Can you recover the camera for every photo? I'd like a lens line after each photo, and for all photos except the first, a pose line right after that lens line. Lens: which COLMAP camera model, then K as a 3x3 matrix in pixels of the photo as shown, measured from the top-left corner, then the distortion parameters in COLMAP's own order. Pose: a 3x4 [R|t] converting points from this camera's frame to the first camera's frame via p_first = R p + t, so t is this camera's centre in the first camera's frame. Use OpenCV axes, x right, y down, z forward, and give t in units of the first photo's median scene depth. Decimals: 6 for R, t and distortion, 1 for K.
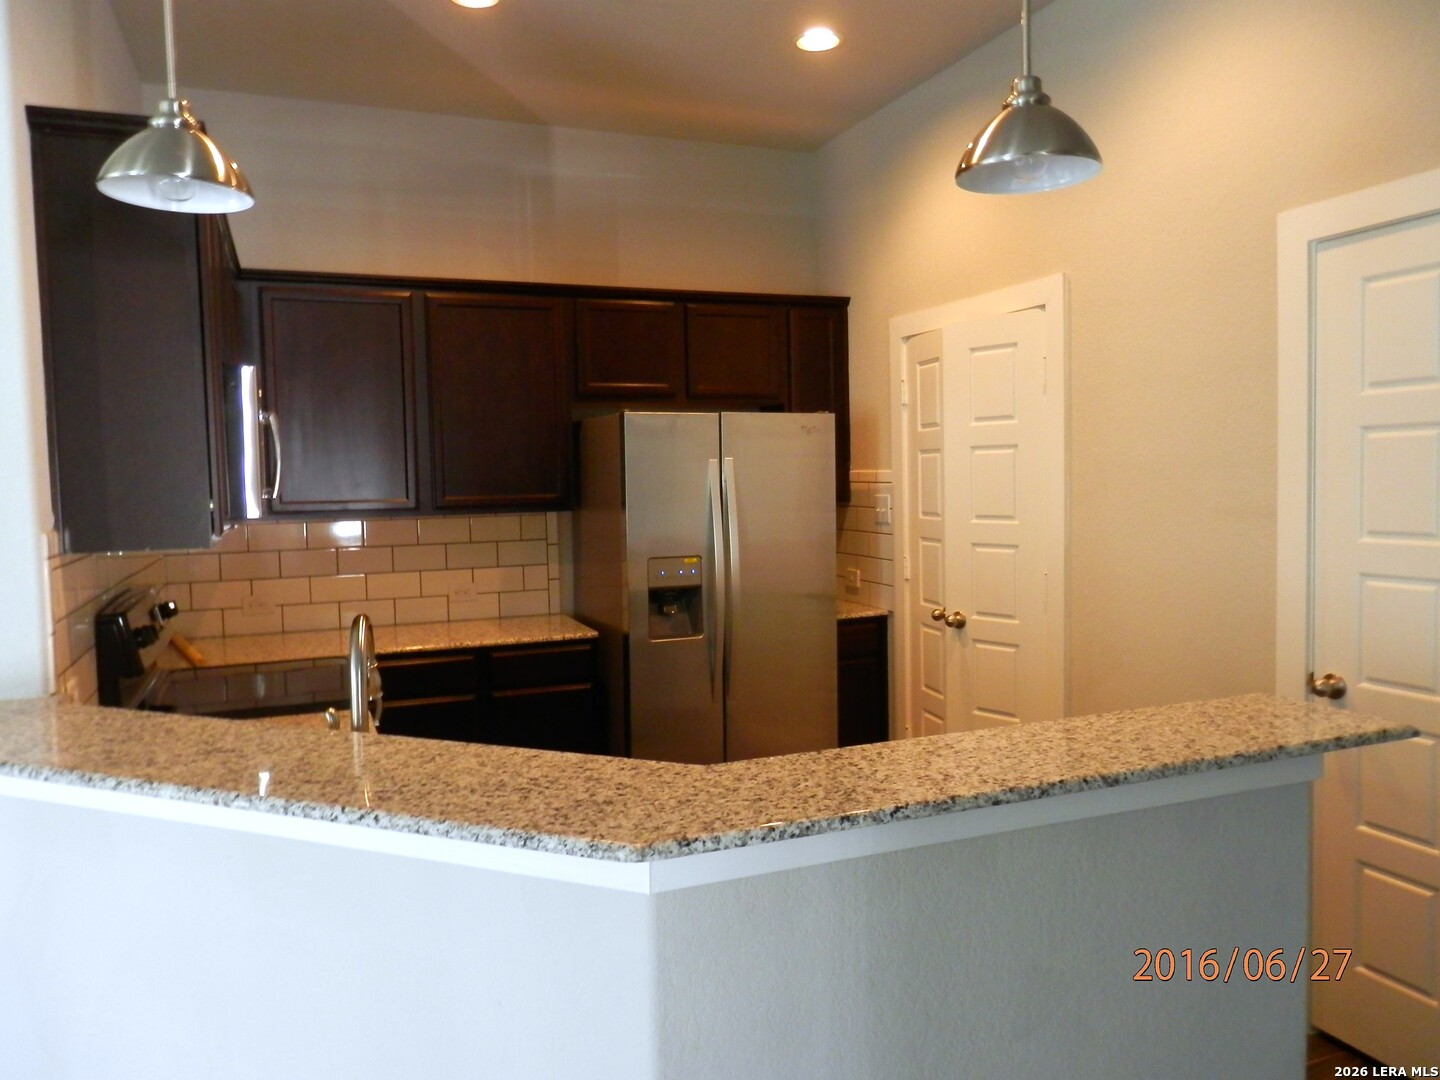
lens RADIAL K [[1079.9, 0, 736.6], [0, 1079.9, 536.5], [0, 0, 1]] dist [-0.005148, -0.003299]
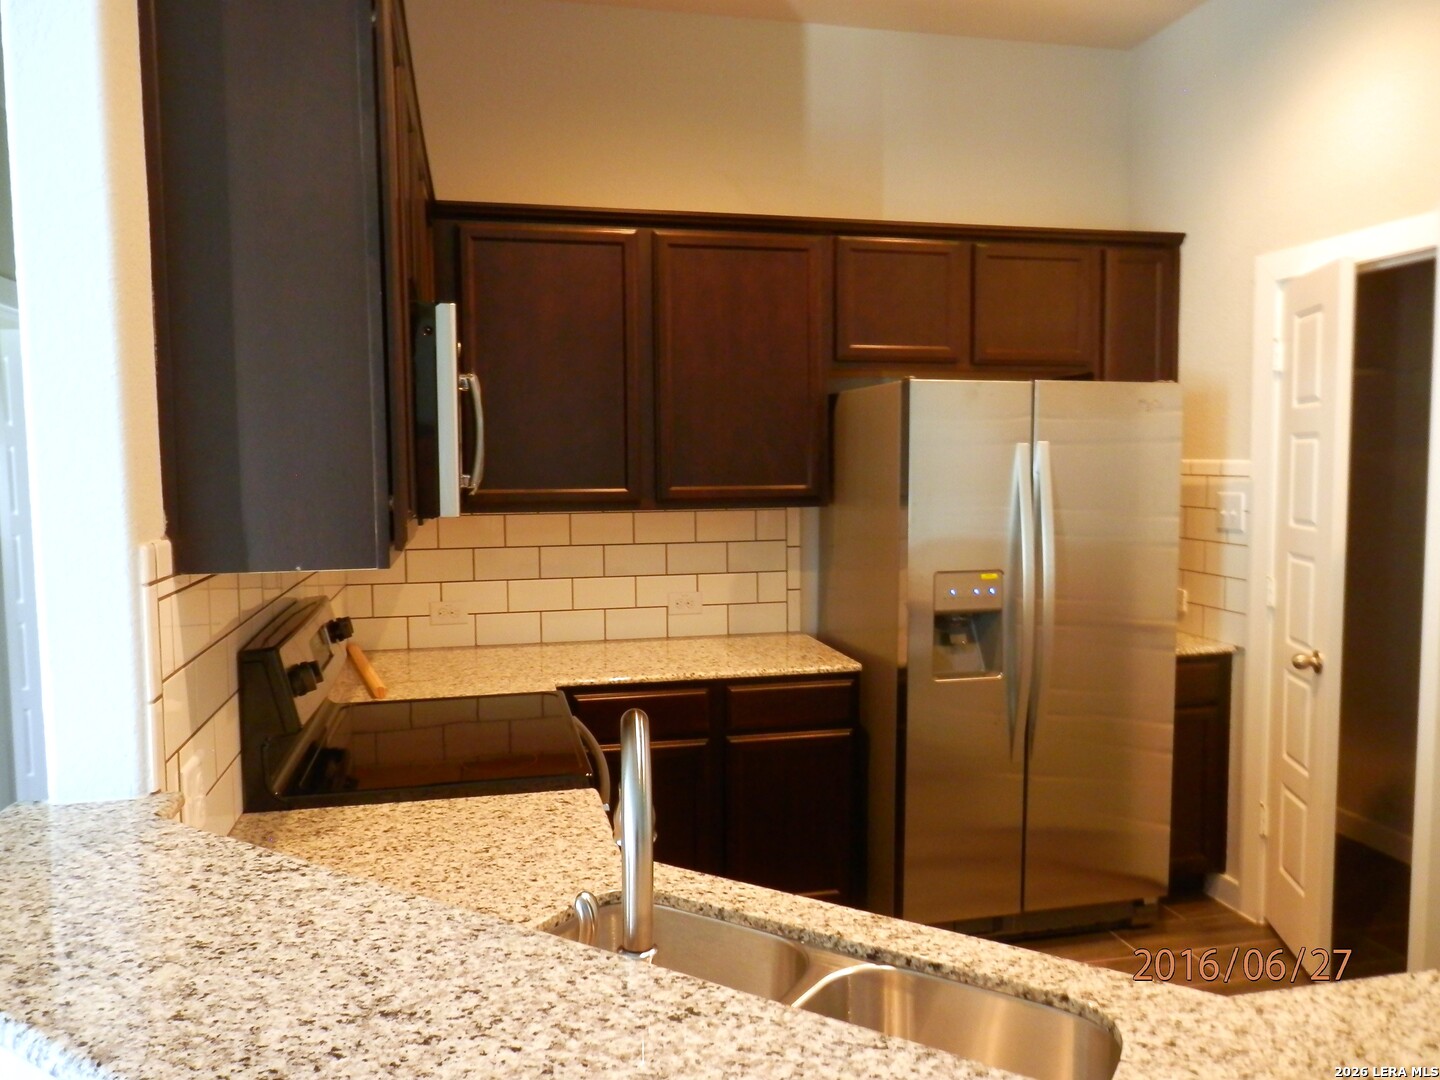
lens RADIAL K [[1081.5, 0, 720.0], [0, 1081.5, 540.0], [0, 0, 1]] dist [-0.001650, 0.001743]
pose [[0.985723, 0.025326, -0.166457, -0.099769], [-0.022416, 0.999562, 0.019339, -0.013356], [0.166874, -0.015332, 0.985859, 0.214062]]
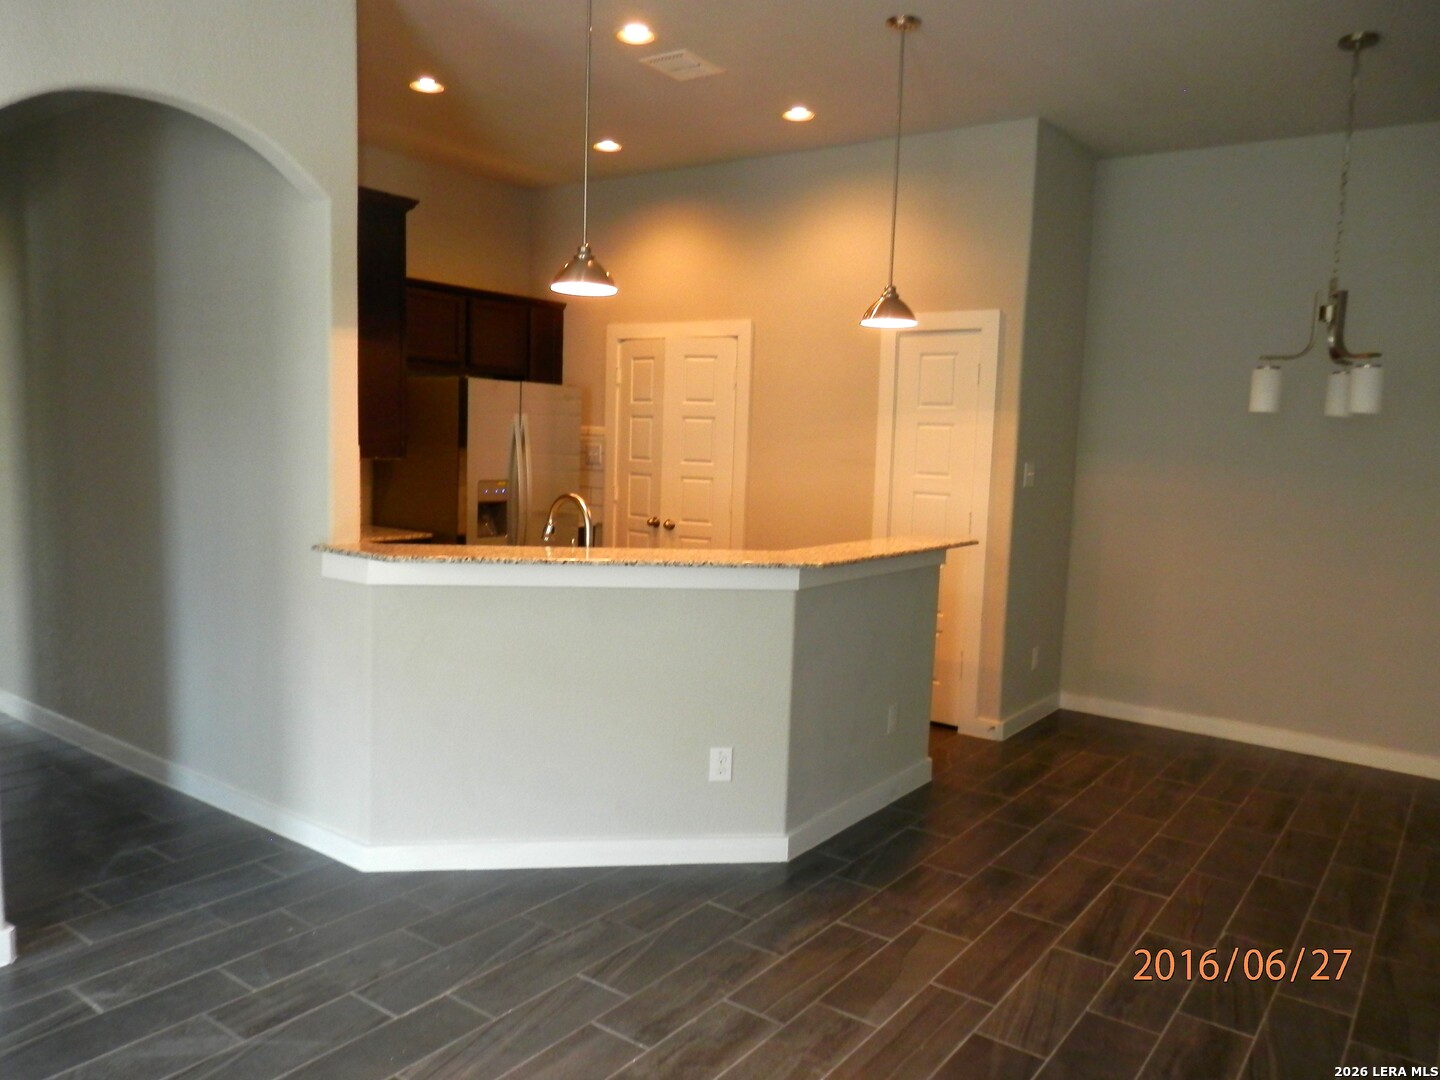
lens RADIAL K [[1079.9, 0, 736.6], [0, 1079.9, 536.5], [0, 0, 1]] dist [-0.005148, -0.003299]
pose [[0.840554, -0.002822, 0.541720, -0.546680], [-0.020352, 0.999116, 0.036783, 0.032400], [-0.541345, -0.041943, 0.839754, -0.376780]]
